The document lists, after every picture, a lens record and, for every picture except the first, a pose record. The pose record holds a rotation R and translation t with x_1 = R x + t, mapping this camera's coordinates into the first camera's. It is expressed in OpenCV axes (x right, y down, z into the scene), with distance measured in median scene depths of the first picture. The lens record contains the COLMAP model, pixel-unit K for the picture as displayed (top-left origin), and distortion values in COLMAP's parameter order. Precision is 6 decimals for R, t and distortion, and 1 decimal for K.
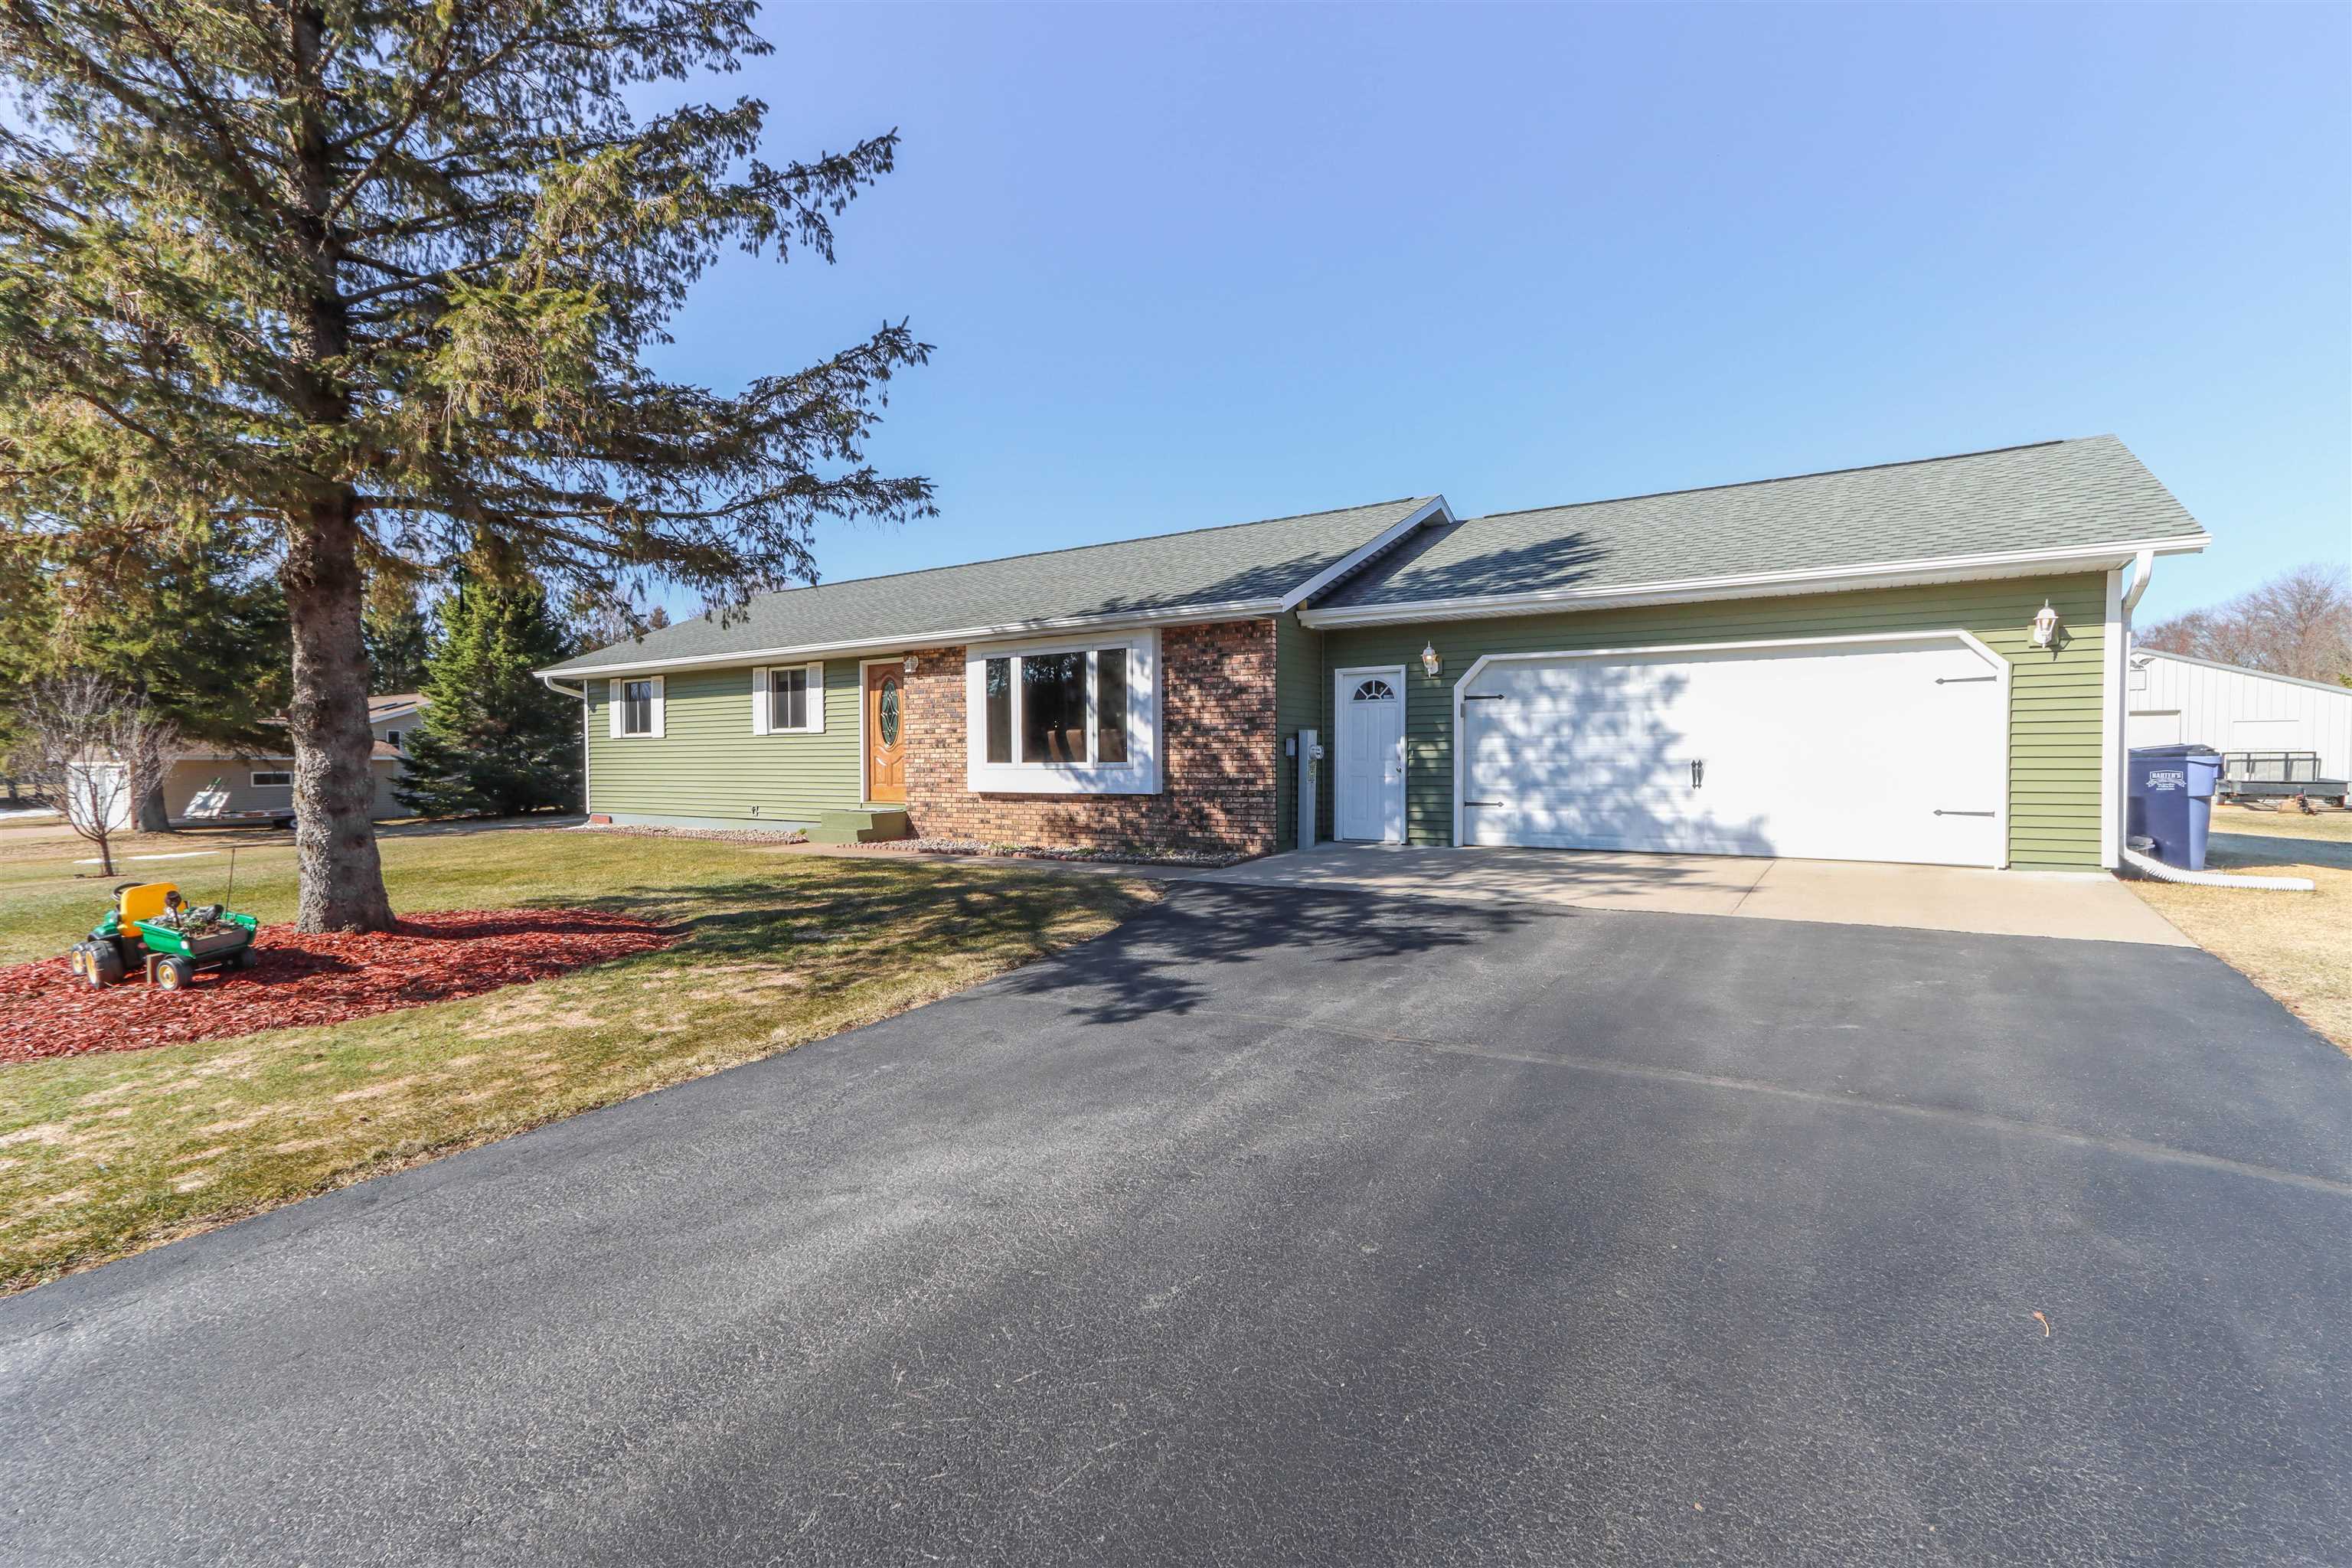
lens RADIAL K [[1080.3, 0, 1168.0], [0, 1080.3, 799.9], [0, 0, 1]] dist [-0.002438, 0.002027]
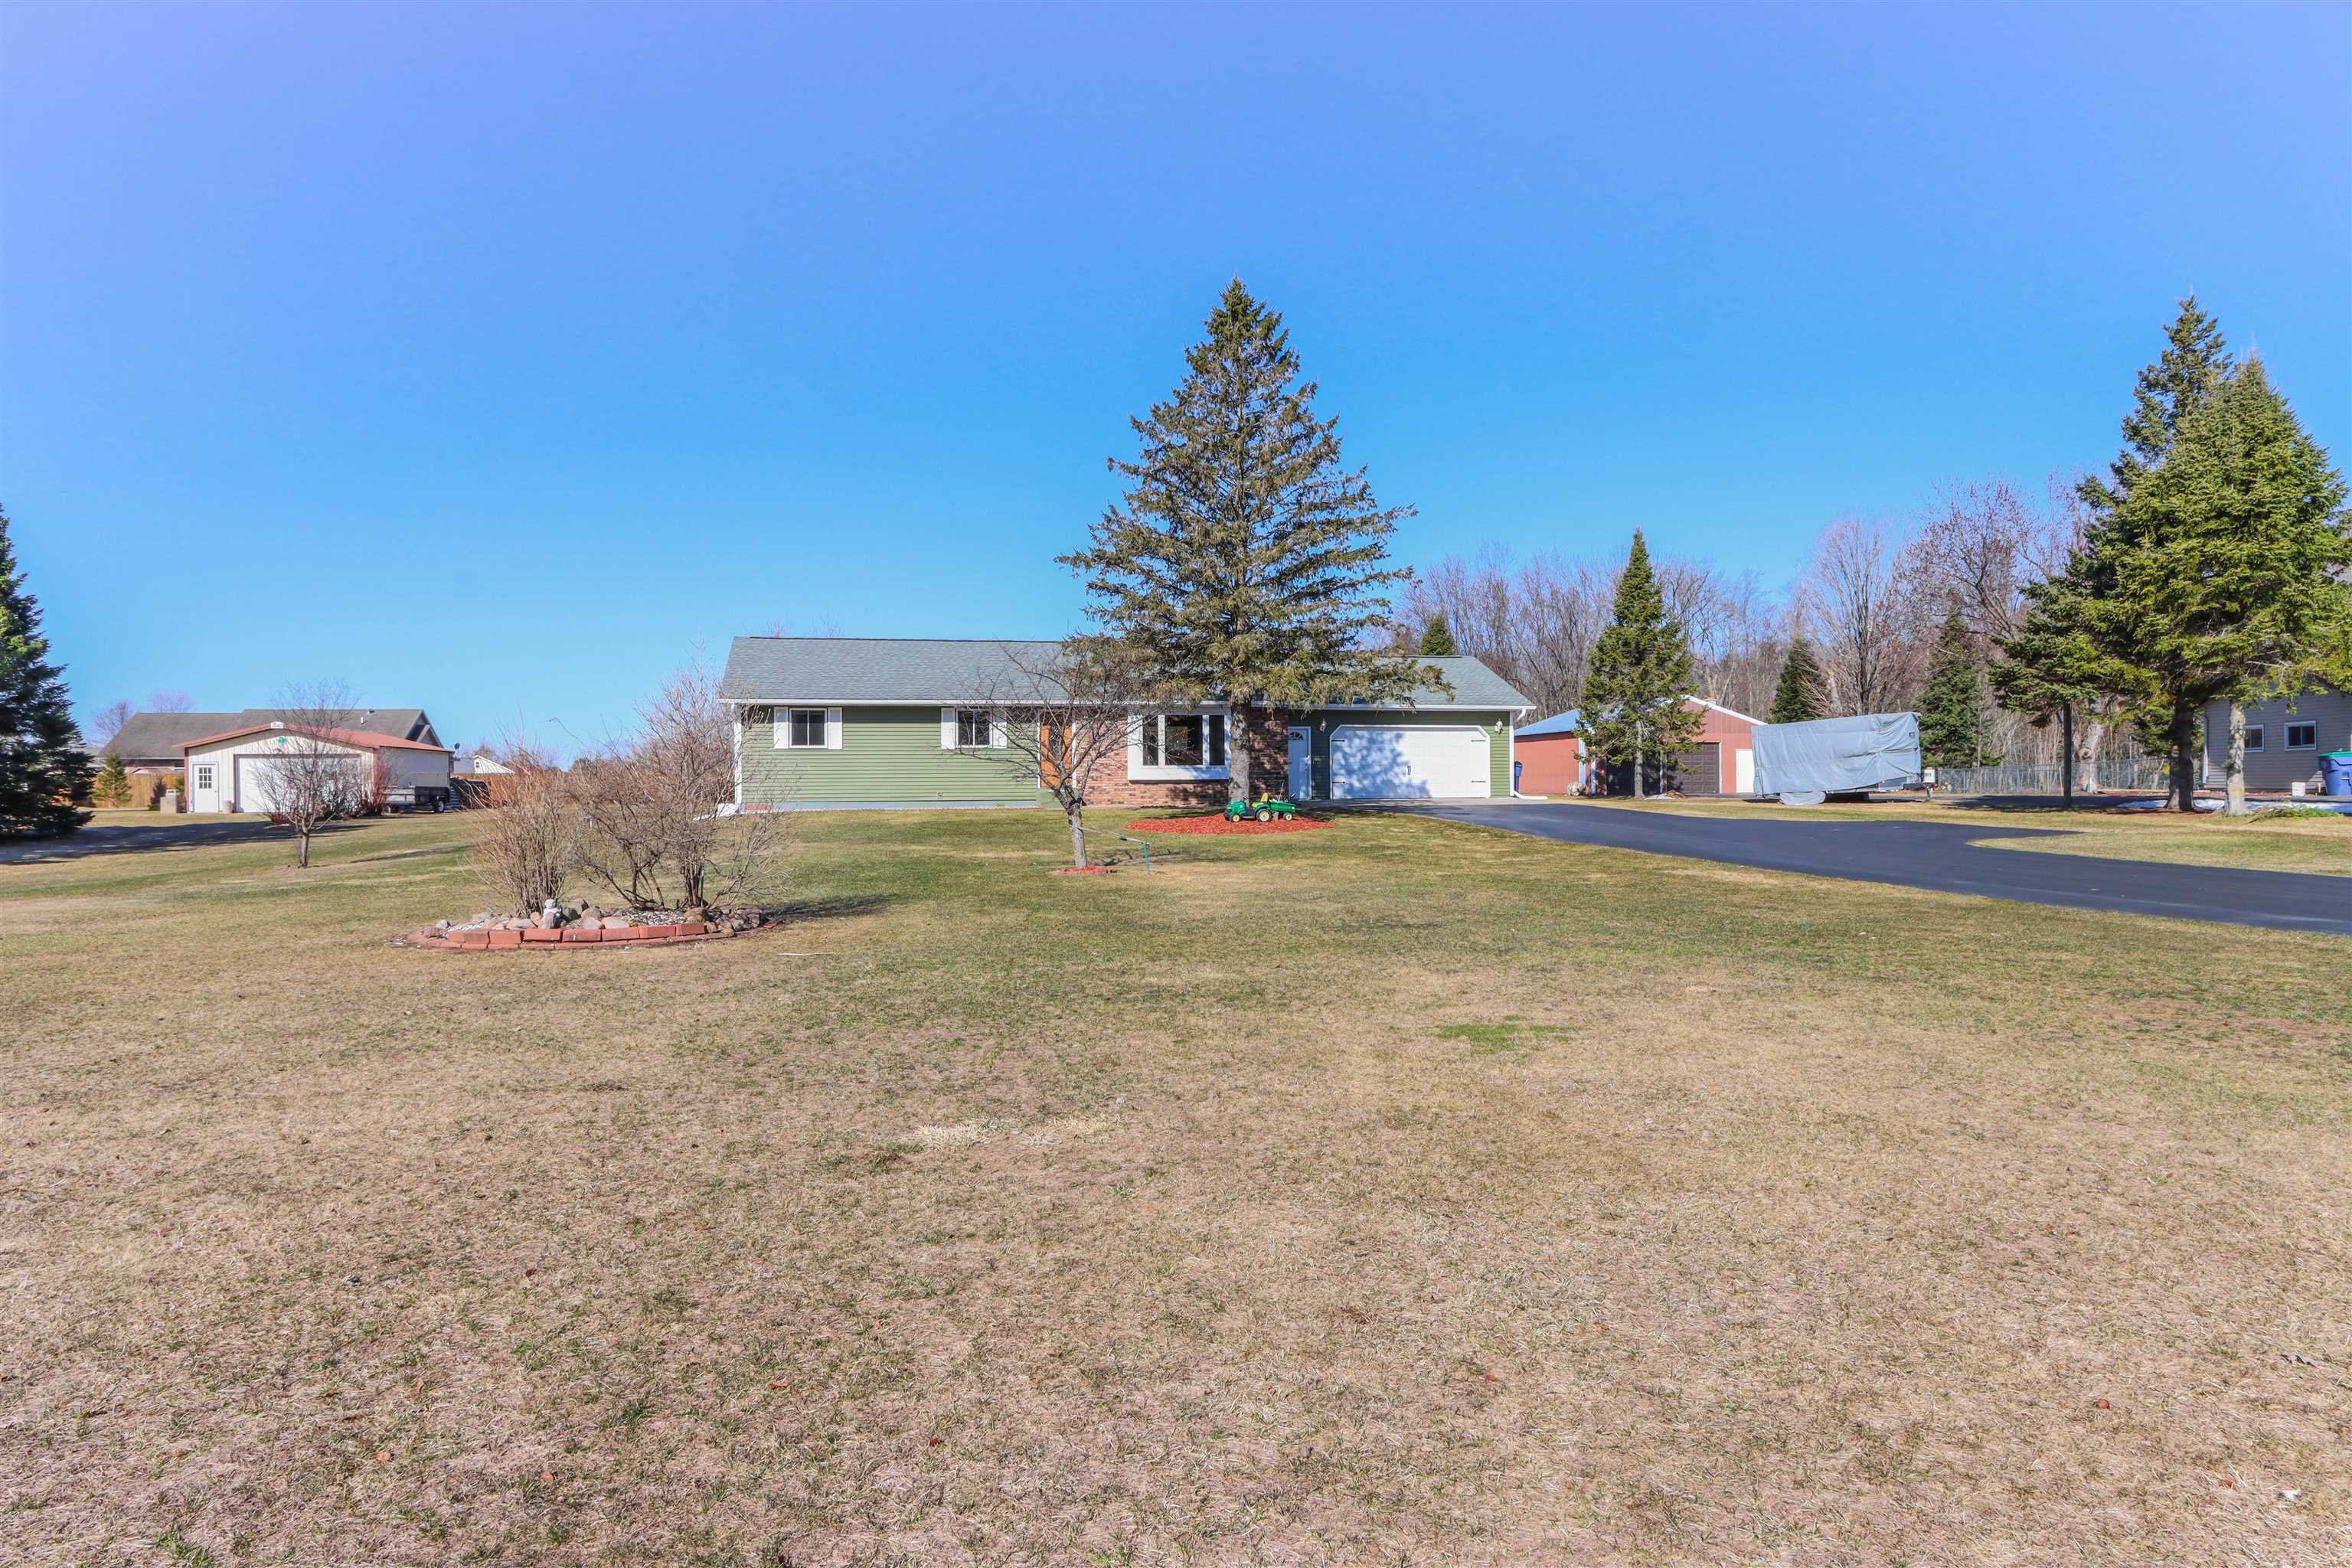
lens RADIAL K [[1484.1, 0, 1175.4], [0, 1484.1, 770.9], [0, 0, 1]] dist [-0.008171, -0.003141]
pose [[0.685690, -0.010625, 0.727816, -2.428332], [0.027775, 0.999547, -0.011576, 0.012395], [-0.727363, 0.028153, 0.685675, -1.097048]]
